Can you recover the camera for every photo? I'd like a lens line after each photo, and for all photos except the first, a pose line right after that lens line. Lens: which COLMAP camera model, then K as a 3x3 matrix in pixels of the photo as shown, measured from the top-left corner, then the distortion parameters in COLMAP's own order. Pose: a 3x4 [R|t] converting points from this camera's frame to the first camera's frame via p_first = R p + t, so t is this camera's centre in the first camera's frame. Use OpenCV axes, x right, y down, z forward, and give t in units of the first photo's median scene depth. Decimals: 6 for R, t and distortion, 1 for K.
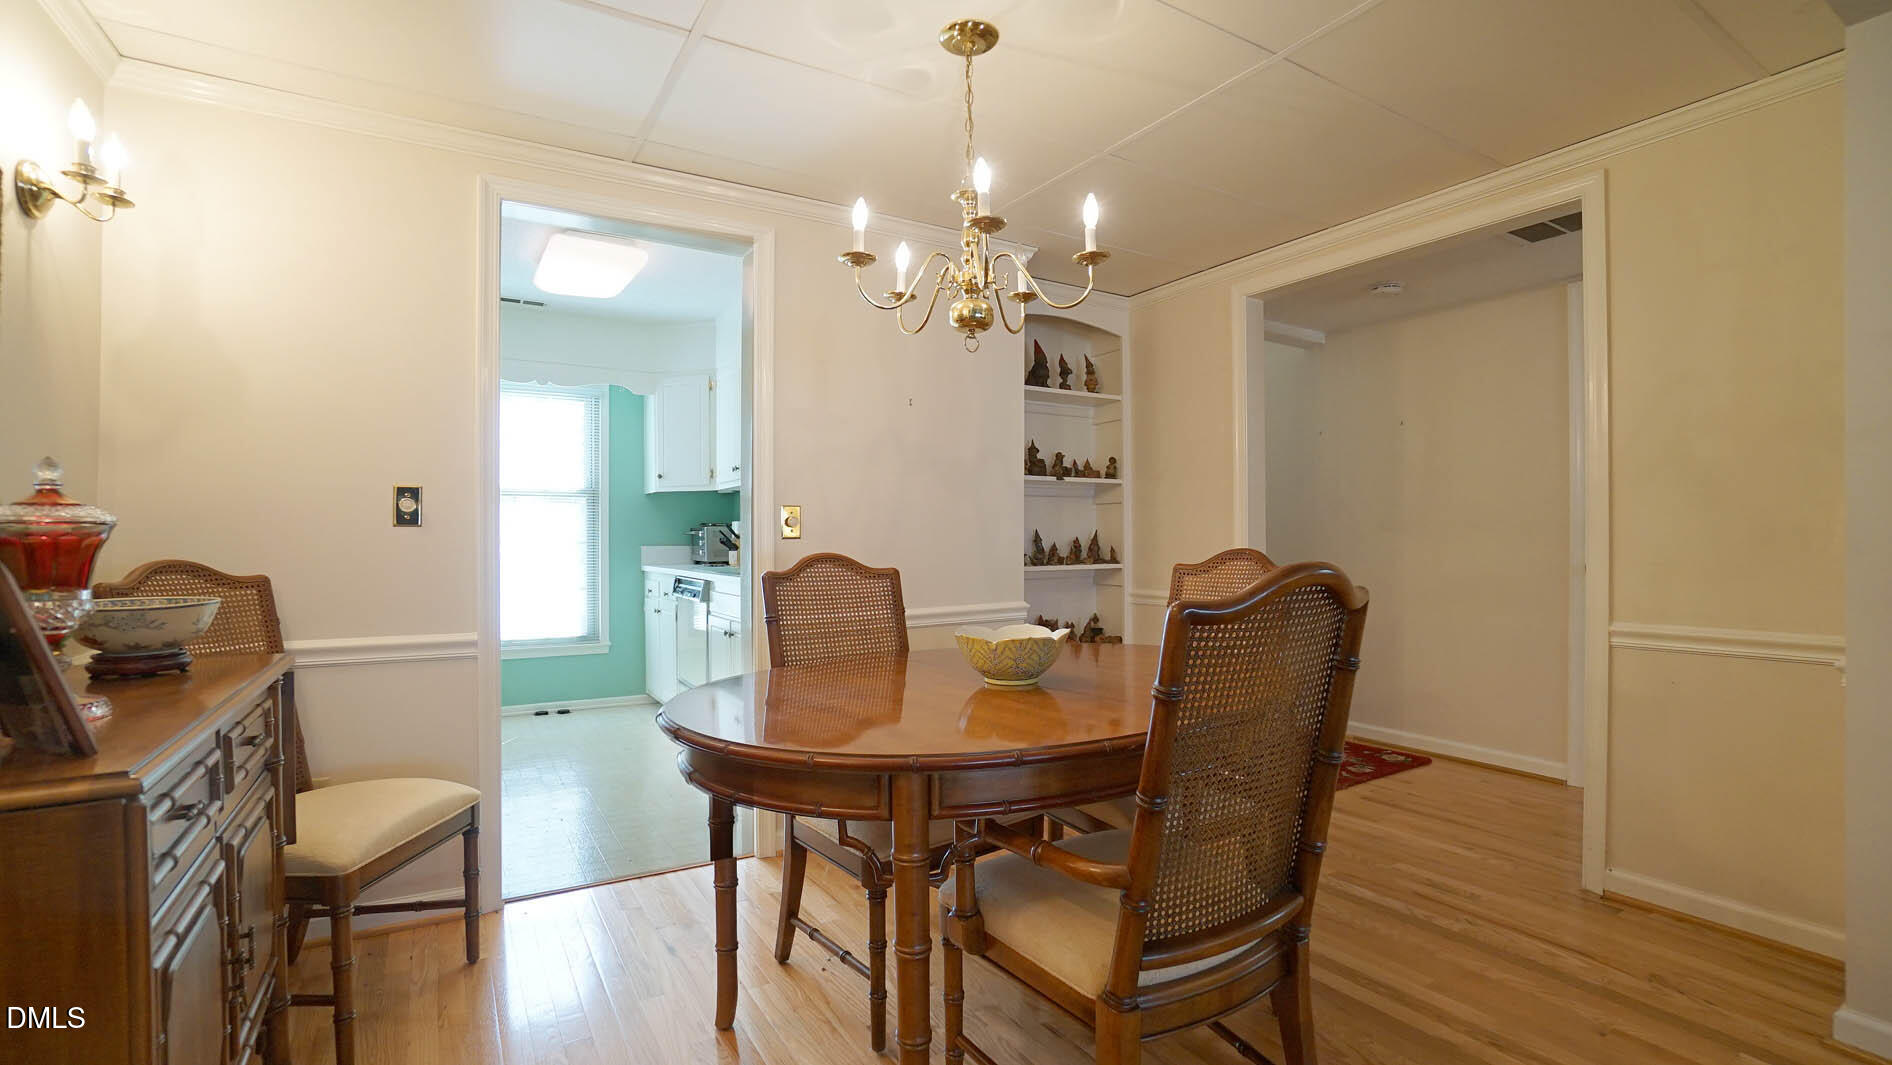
lens RADIAL K [[836.1, 0, 938.9], [0, 836.1, 542.4], [0, 0, 1]] dist [-0.062660, 0.022524]
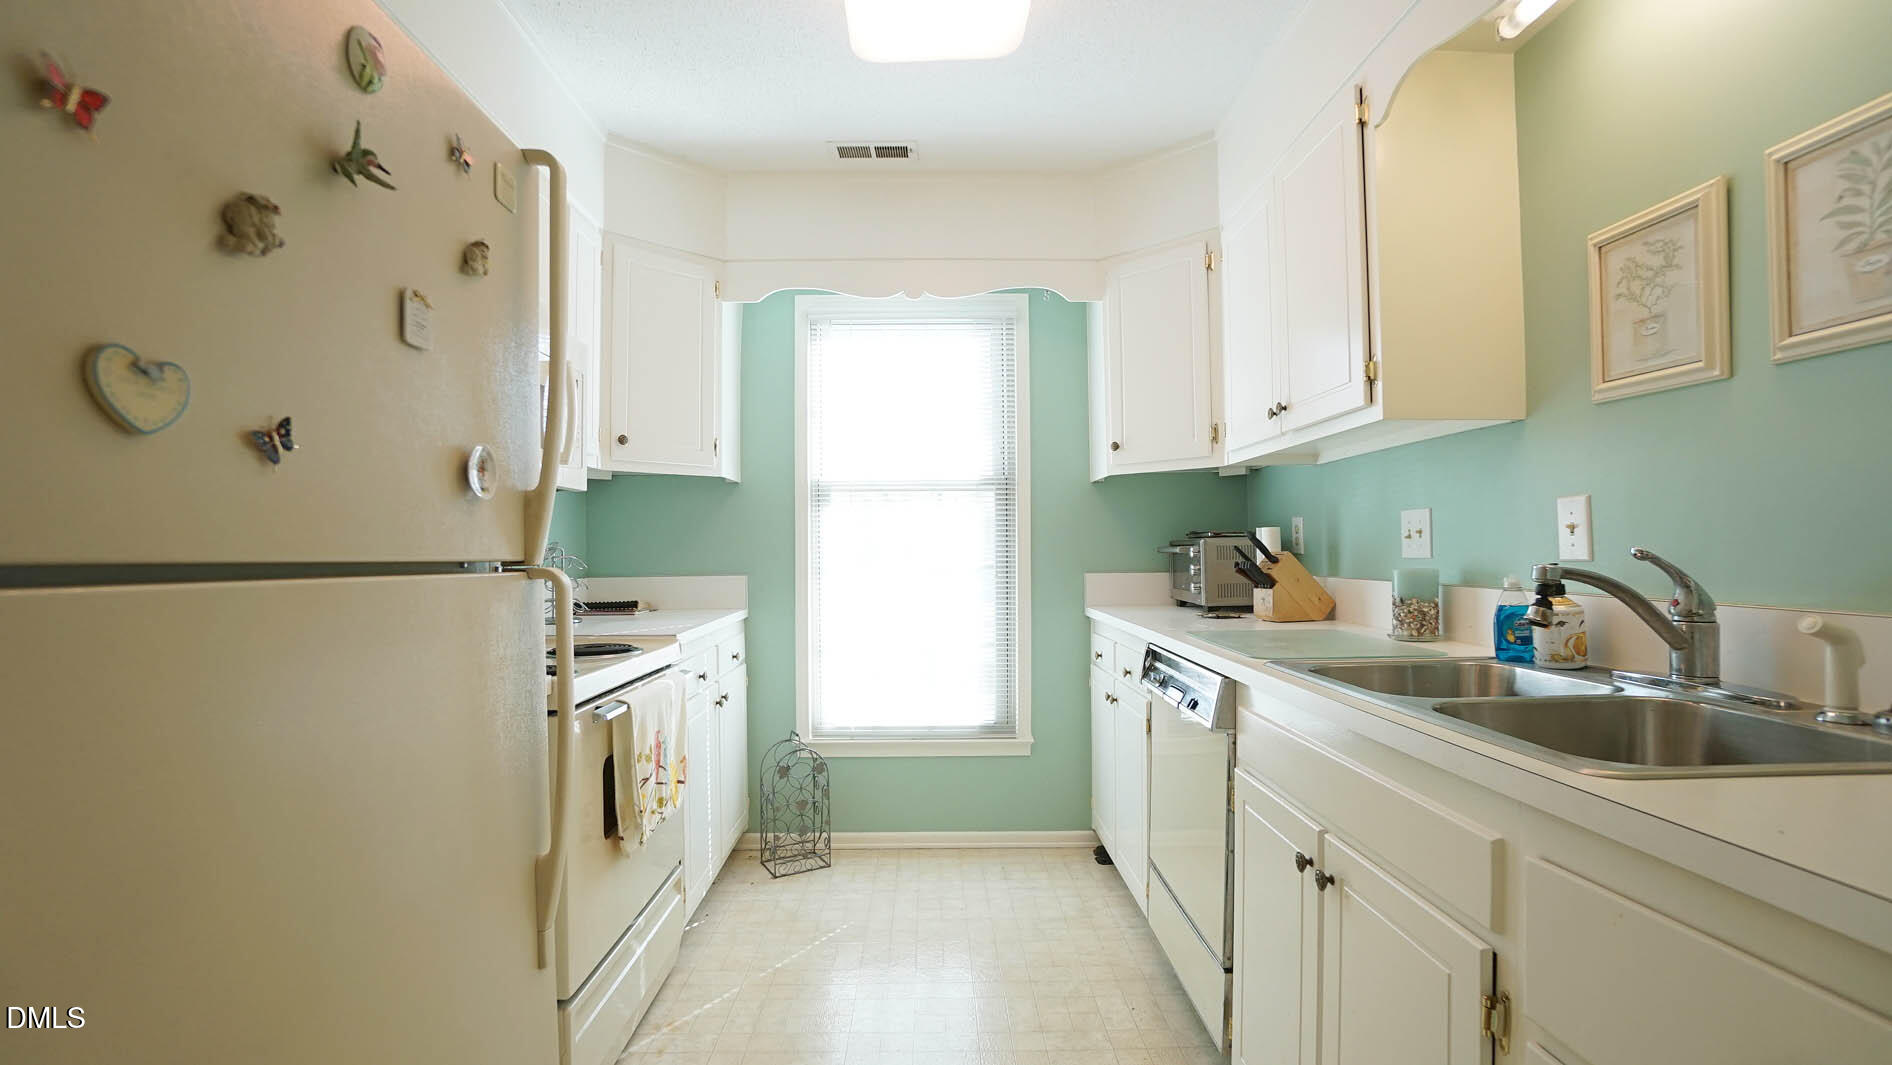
lens RADIAL K [[836.1, 0, 944.3], [0, 836.1, 549.2], [0, 0, 1]] dist [-0.062660, 0.022524]
pose [[0.860328, -0.005476, -0.509711, -0.209049], [0.002911, 0.999979, -0.005829, -0.012929], [0.509732, 0.003531, 0.860326, 0.639110]]
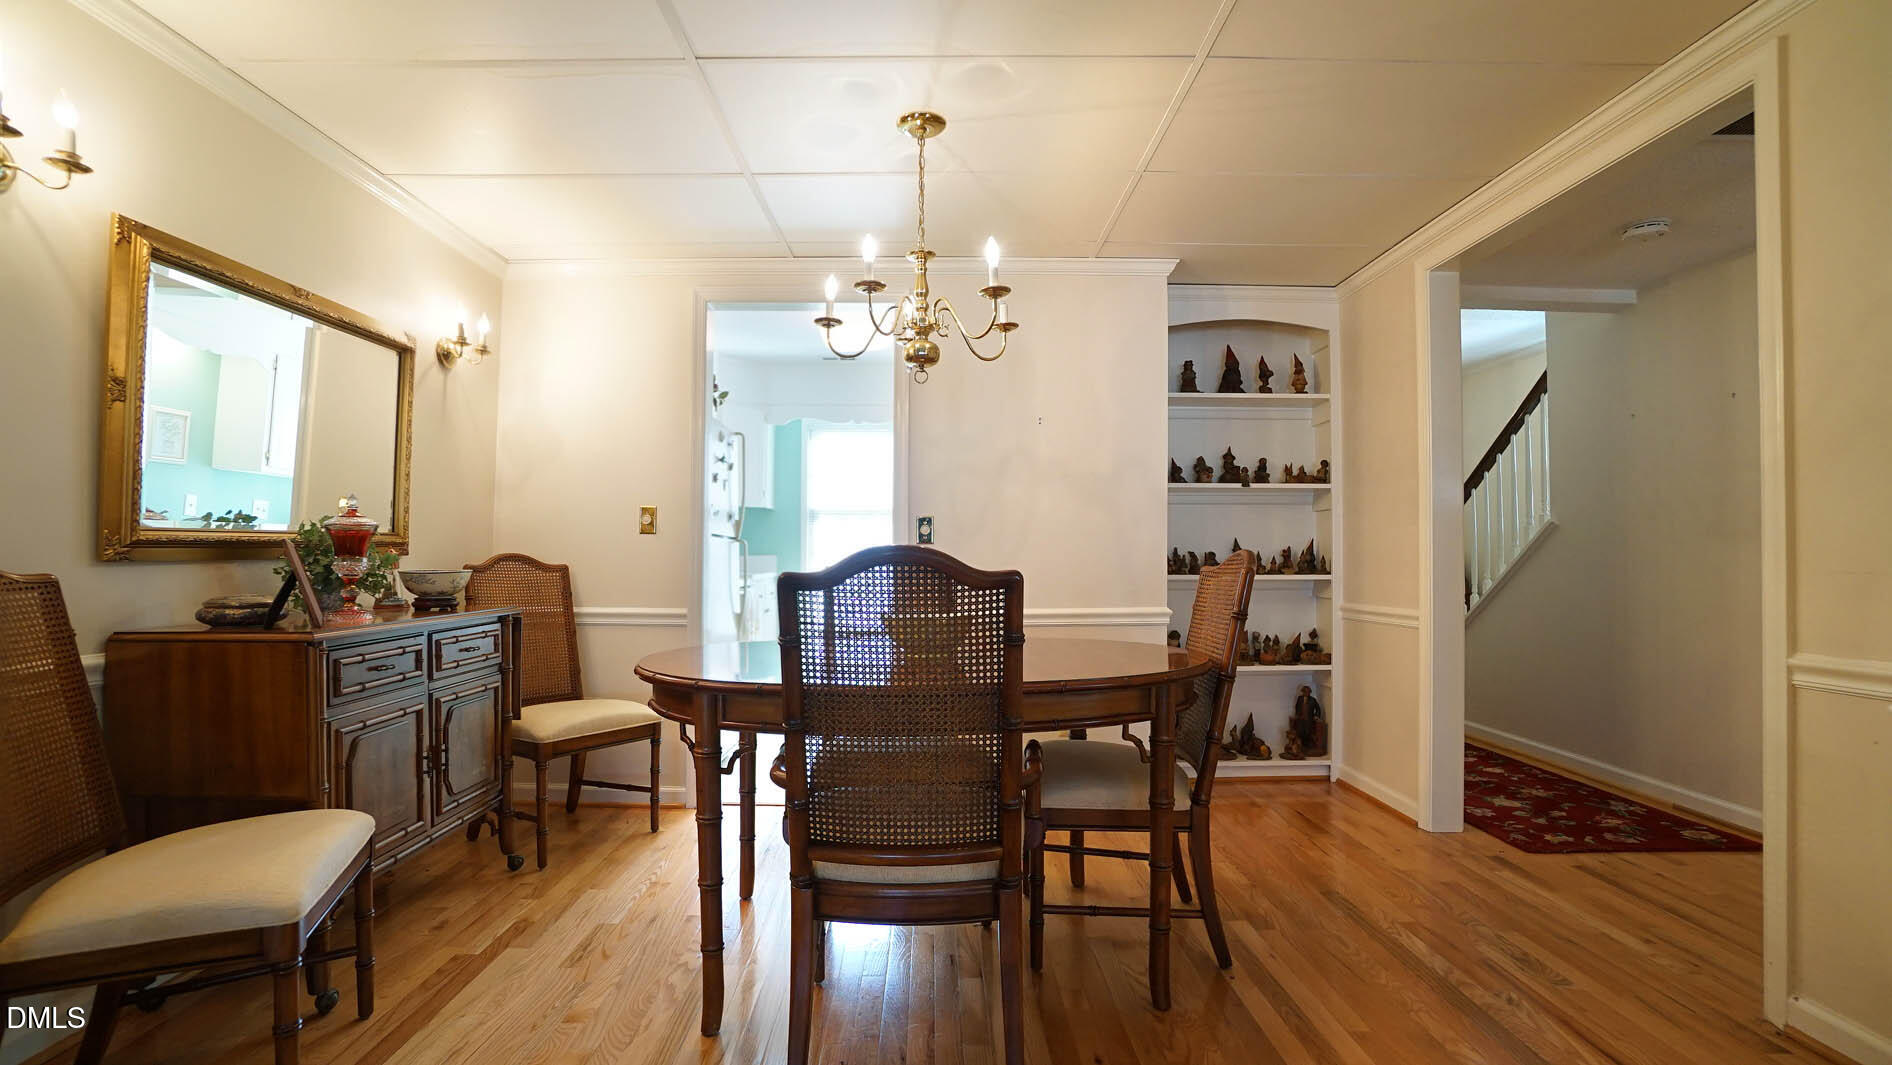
lens RADIAL K [[836.1, 0, 942.7], [0, 836.1, 542.8], [0, 0, 1]] dist [-0.062660, 0.022524]
pose [[0.856563, -0.002718, -0.516036, 0.322272], [-0.008841, 0.999762, -0.019940, 0.012287], [0.515967, 0.021643, 0.856335, -0.007651]]
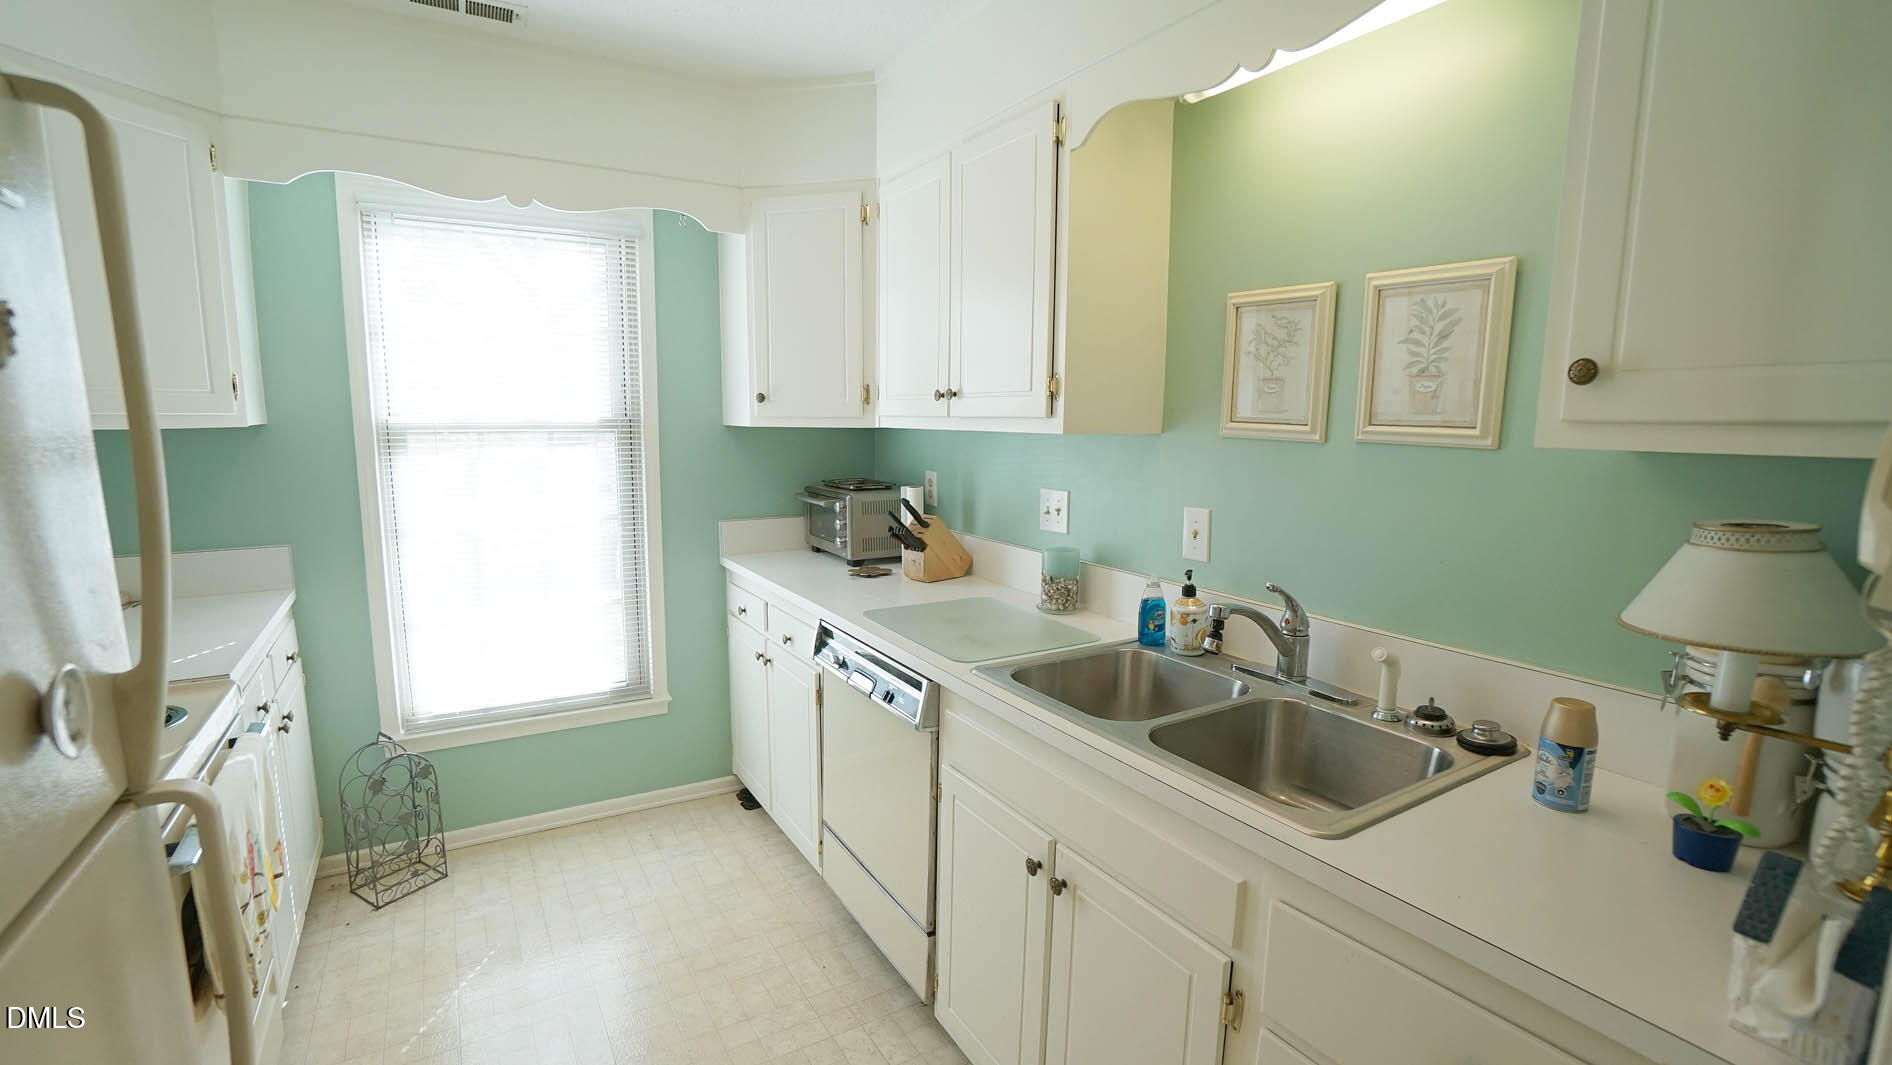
lens RADIAL K [[836.1, 0, 938.4], [0, 836.1, 548.4], [0, 0, 1]] dist [-0.062660, 0.022524]
pose [[0.999853, 0.015109, -0.008106, -0.295724], [-0.013707, 0.988359, 0.151518, -0.088904], [0.010301, -0.151384, 0.988421, 0.643278]]
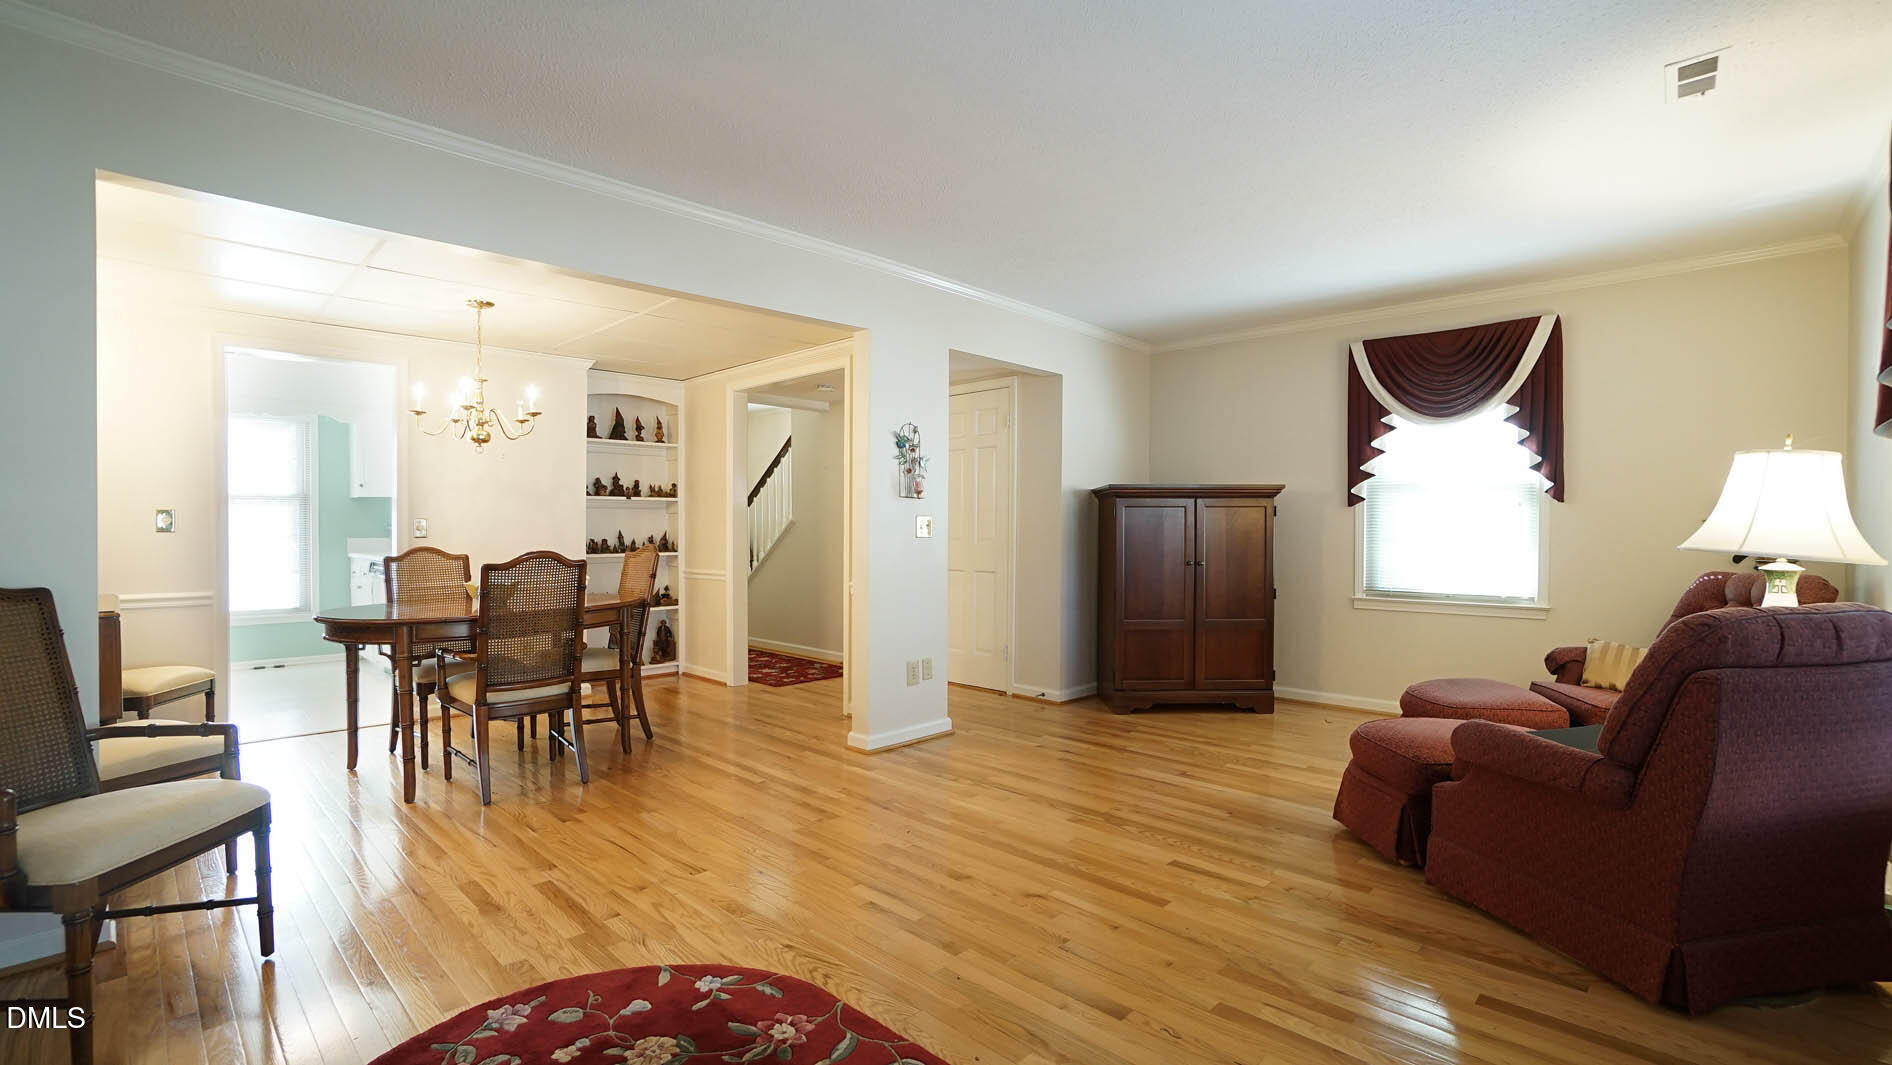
lens RADIAL K [[836.1, 0, 940.5], [0, 836.1, 545.3], [0, 0, 1]] dist [-0.062660, 0.022524]
pose [[0.969806, 0.001995, 0.243870, 0.316427], [-0.006112, 0.999851, 0.016127, -0.015624], [-0.243802, -0.017131, 0.969674, -0.629022]]
